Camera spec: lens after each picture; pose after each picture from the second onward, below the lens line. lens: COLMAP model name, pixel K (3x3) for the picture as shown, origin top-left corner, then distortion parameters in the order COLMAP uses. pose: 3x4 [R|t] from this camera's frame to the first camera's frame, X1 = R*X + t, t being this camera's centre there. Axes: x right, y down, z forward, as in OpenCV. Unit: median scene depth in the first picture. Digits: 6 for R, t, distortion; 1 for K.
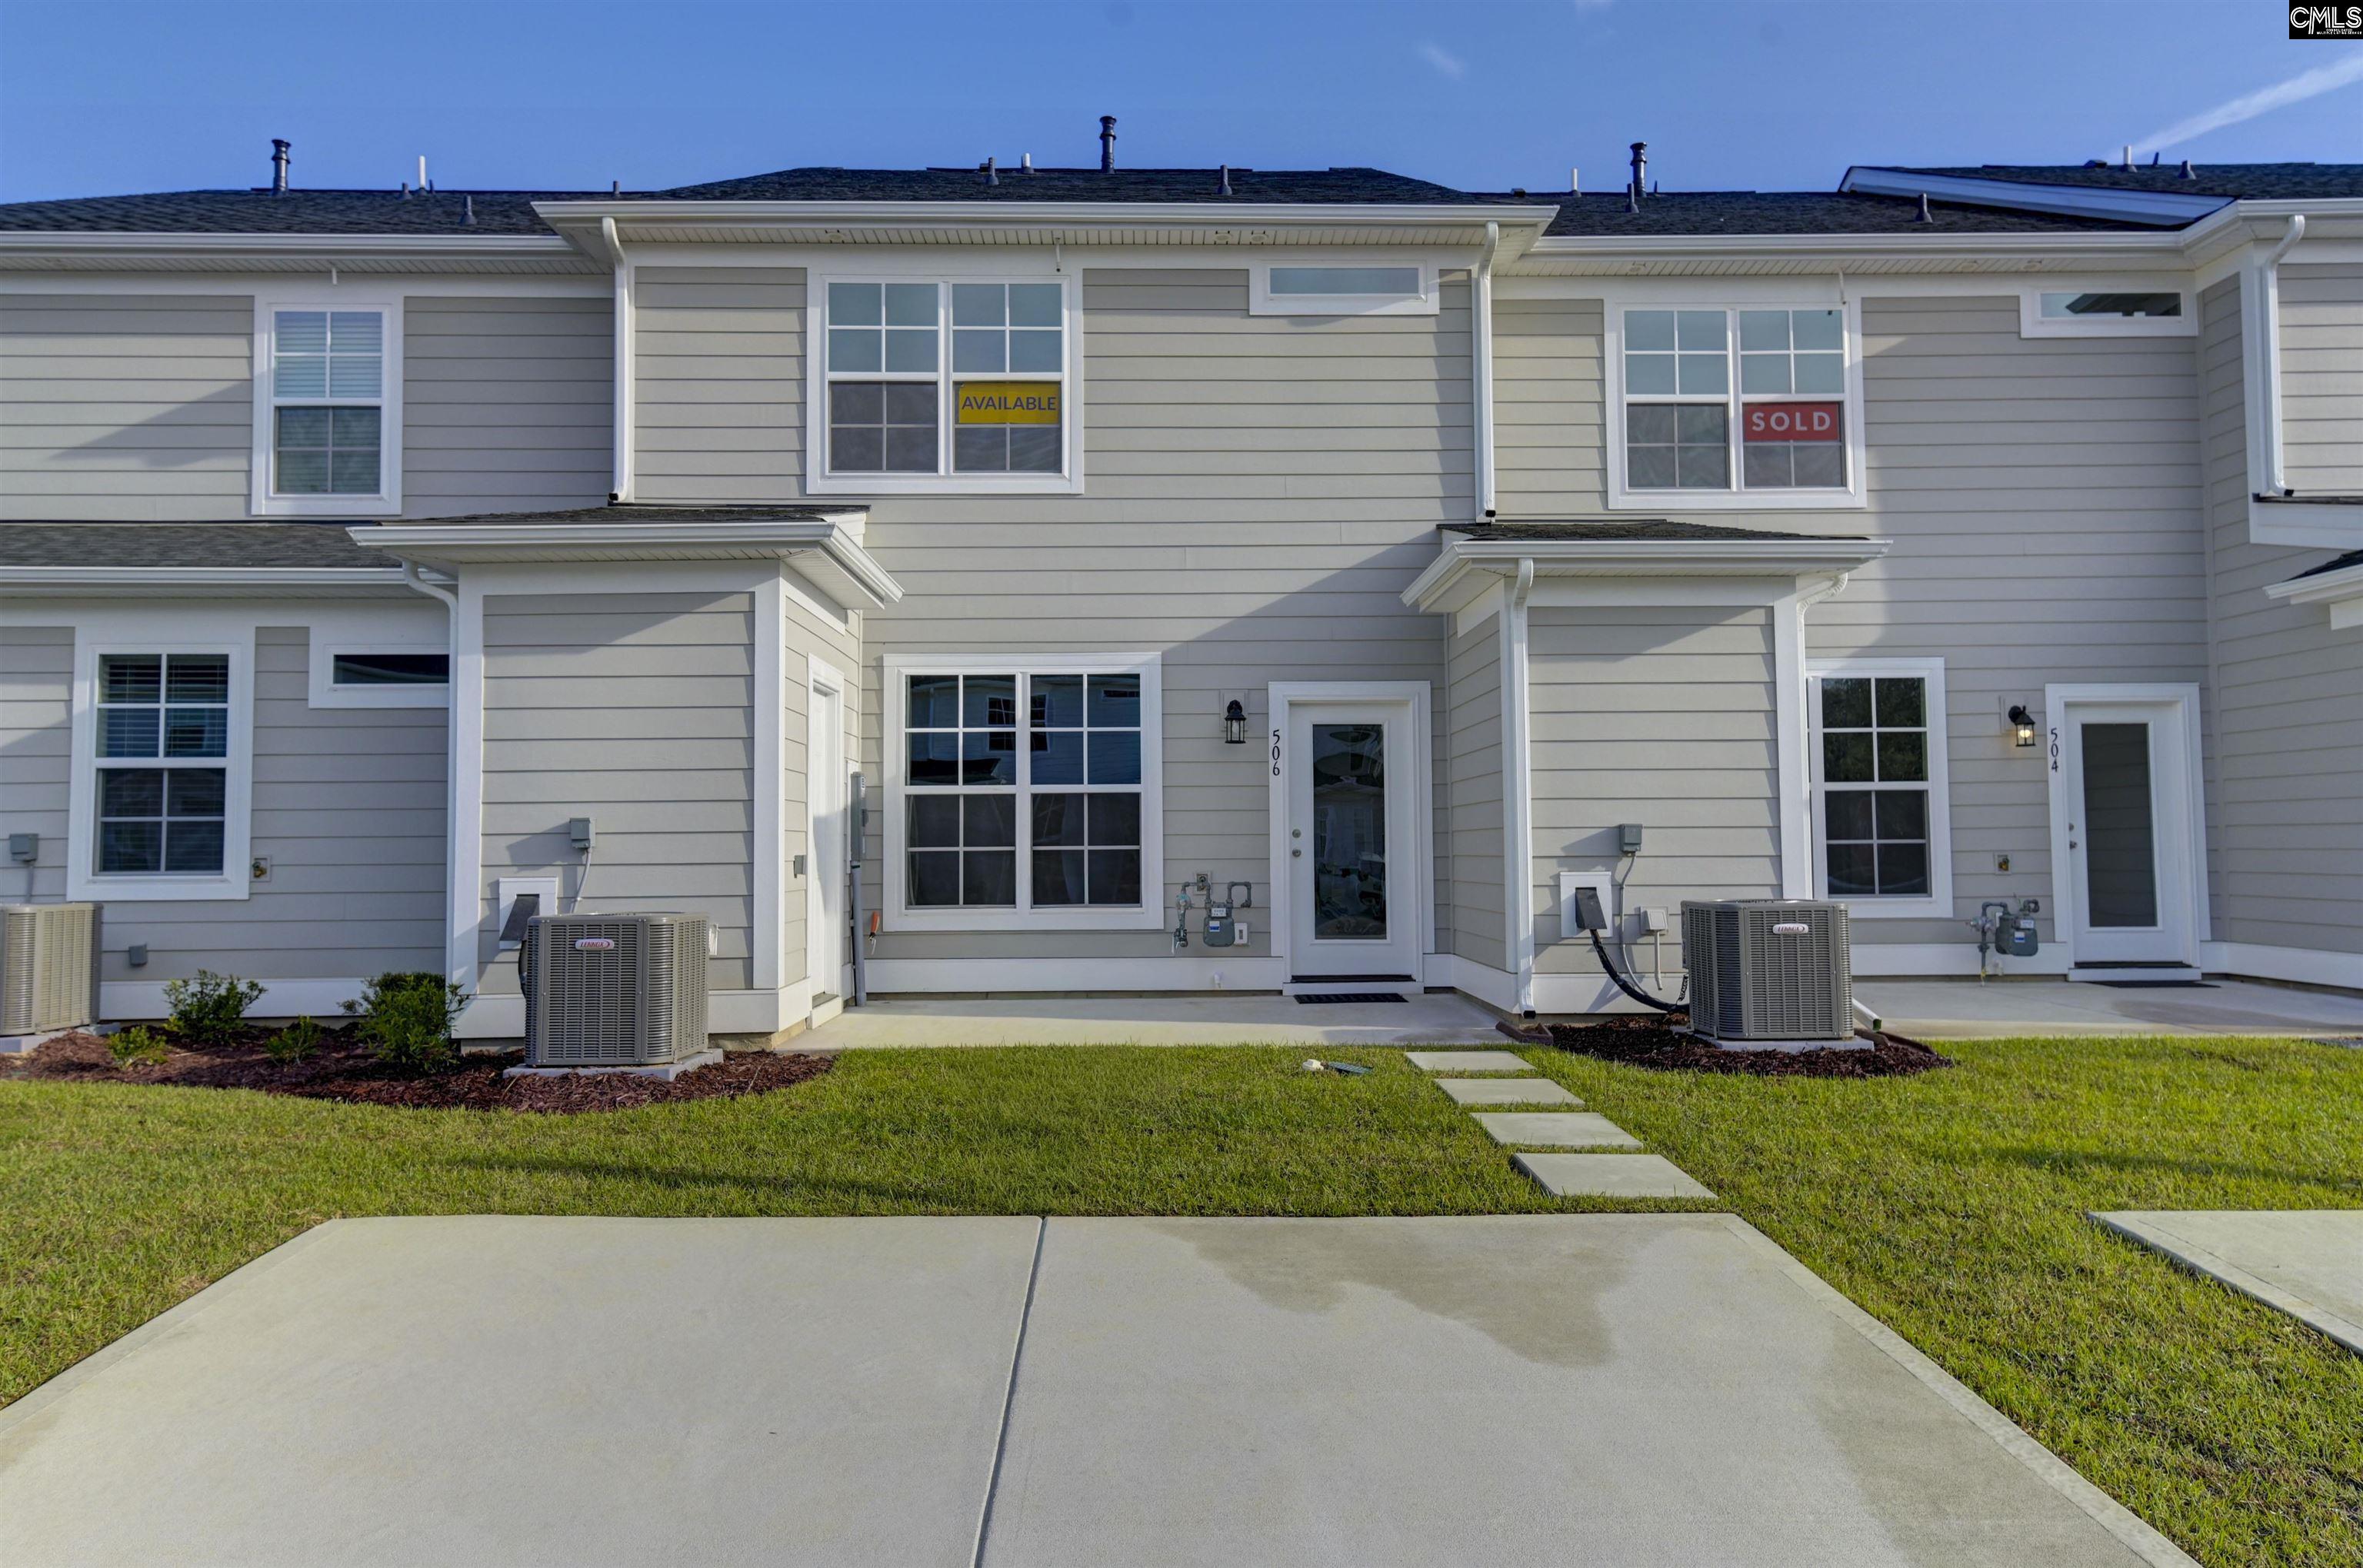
lens RADIAL K [[1439.5, 0, 1177.7], [0, 1439.5, 723.0], [0, 0, 1]] dist [0.028242, 0.000491]
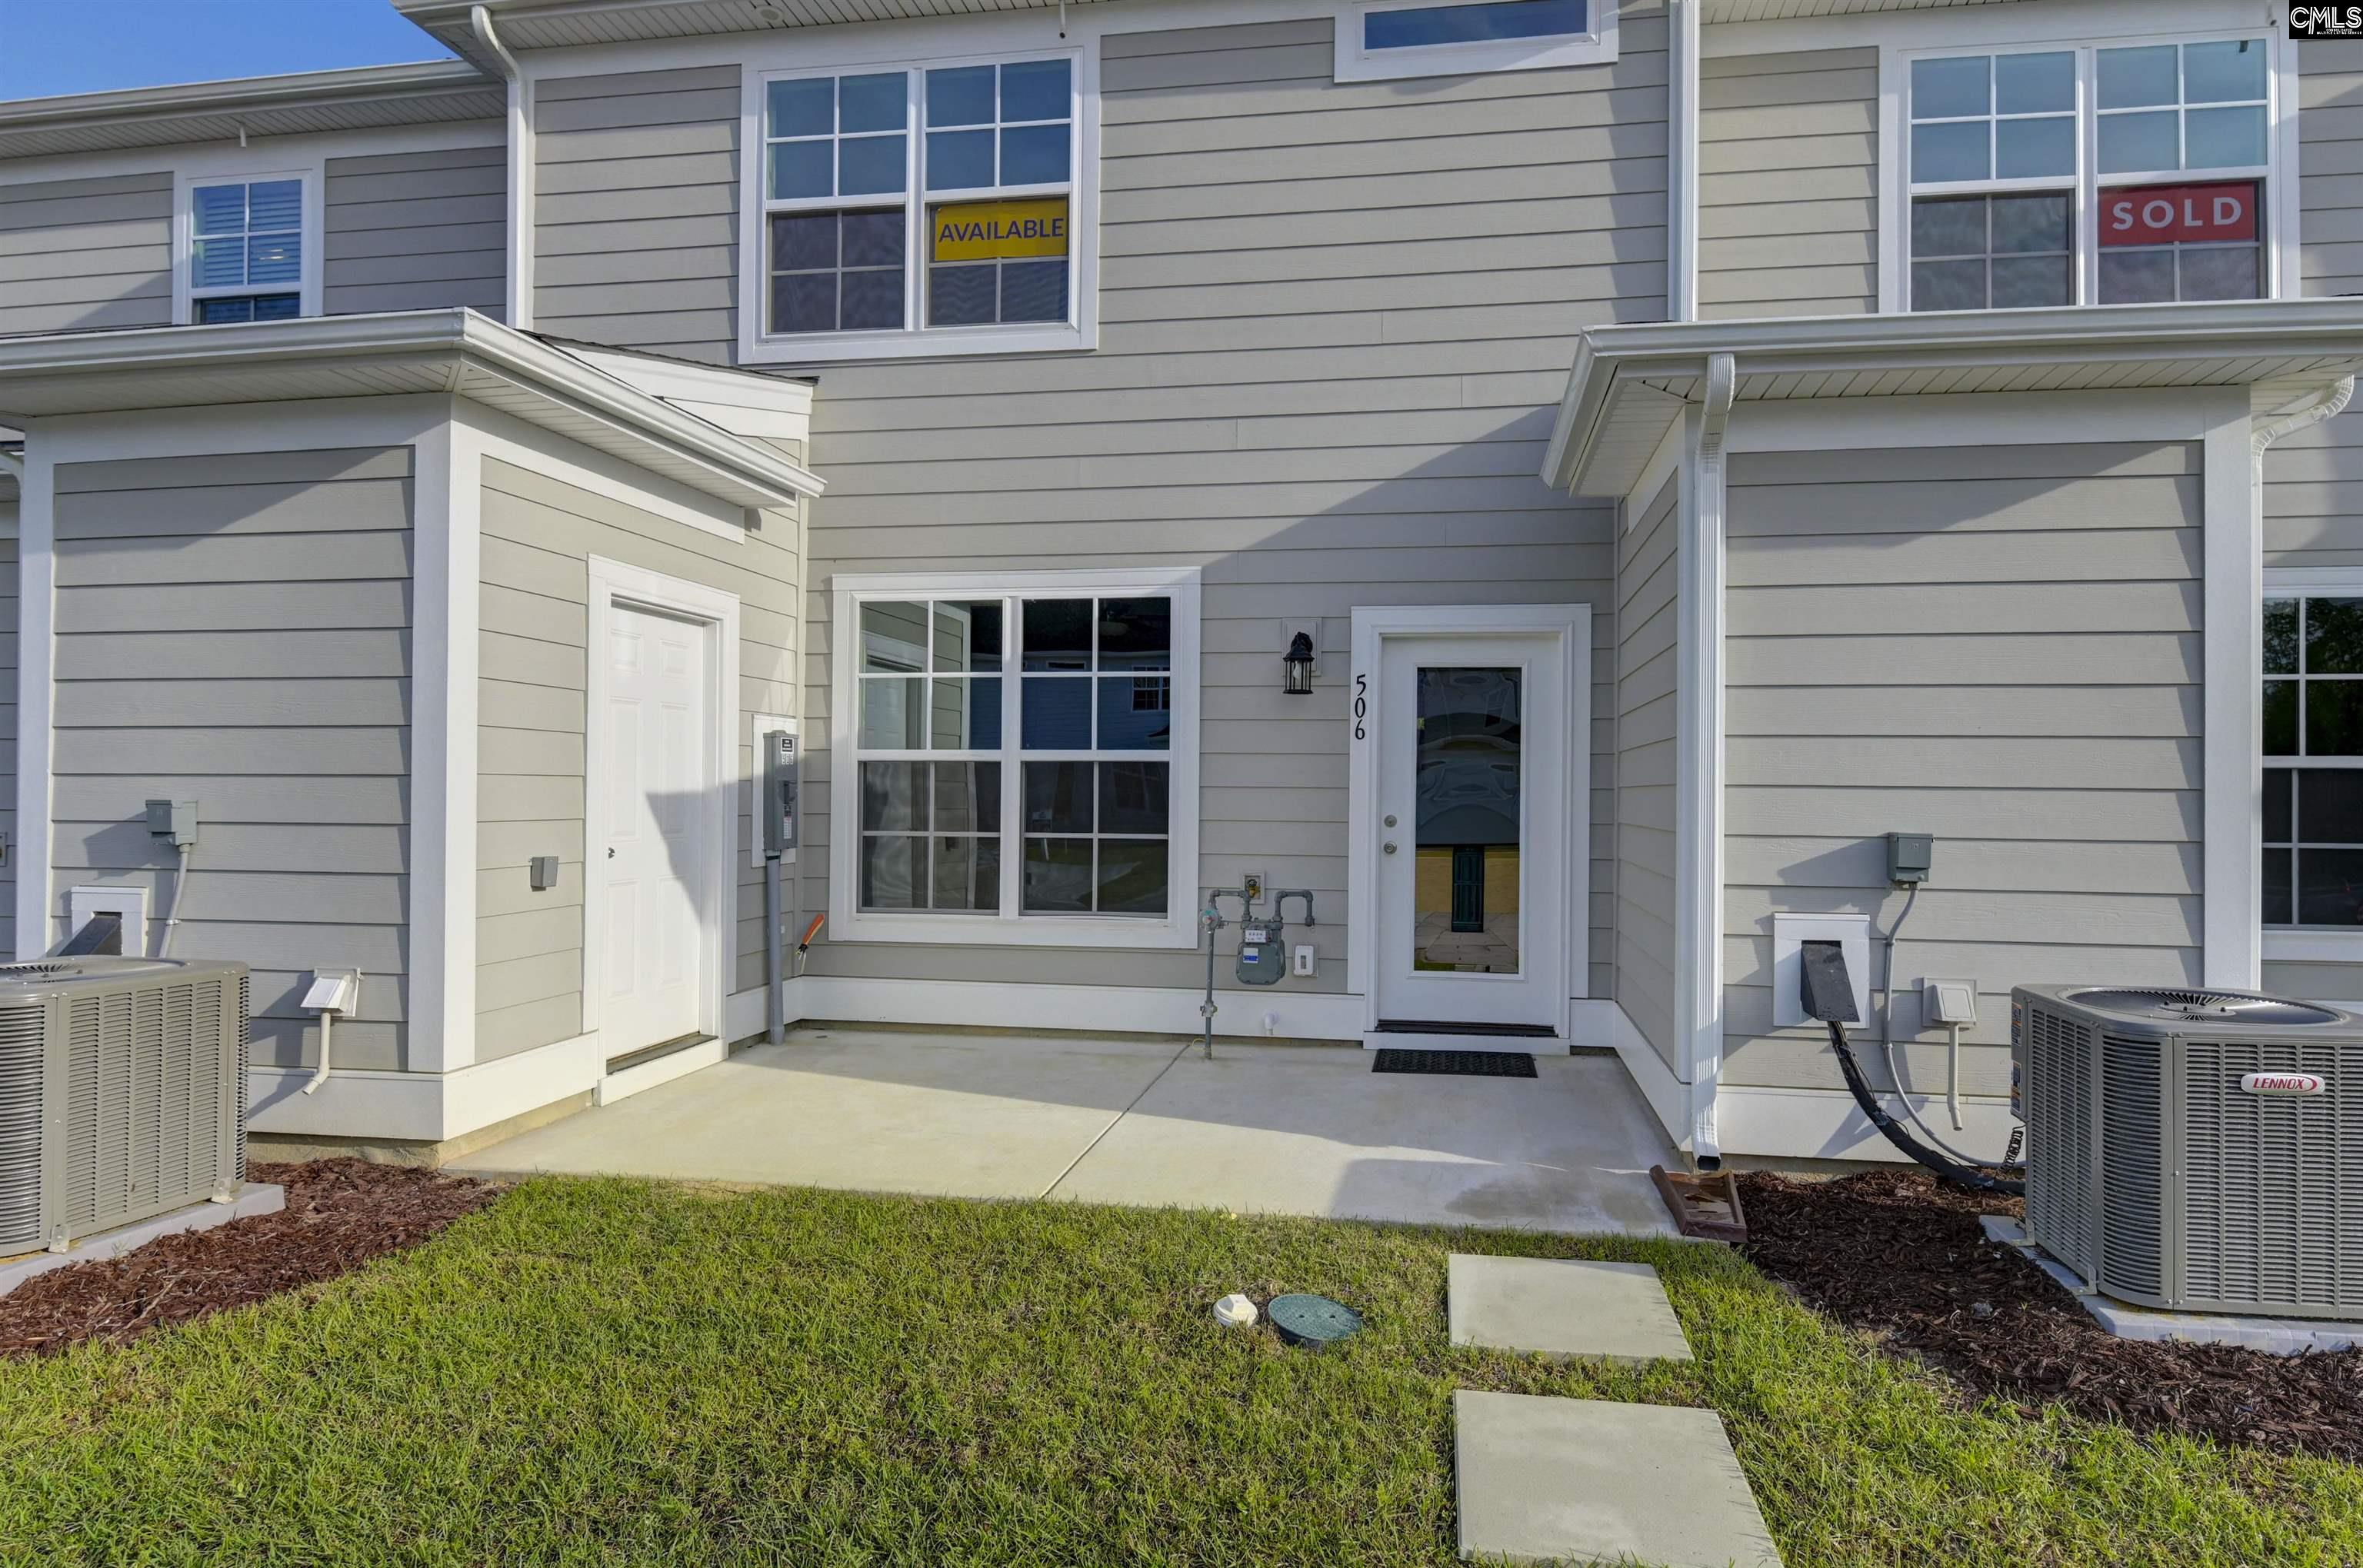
lens RADIAL K [[1215.3, 0, 1224.4], [0, 1215.3, 754.5], [0, 0, 1]] dist [0.011674, -0.009391]
pose [[0.981599, 0.010867, -0.190643, 0.118455], [-0.000140, 0.998420, 0.056191, 0.010463], [0.190952, -0.055131, 0.980050, 0.405881]]
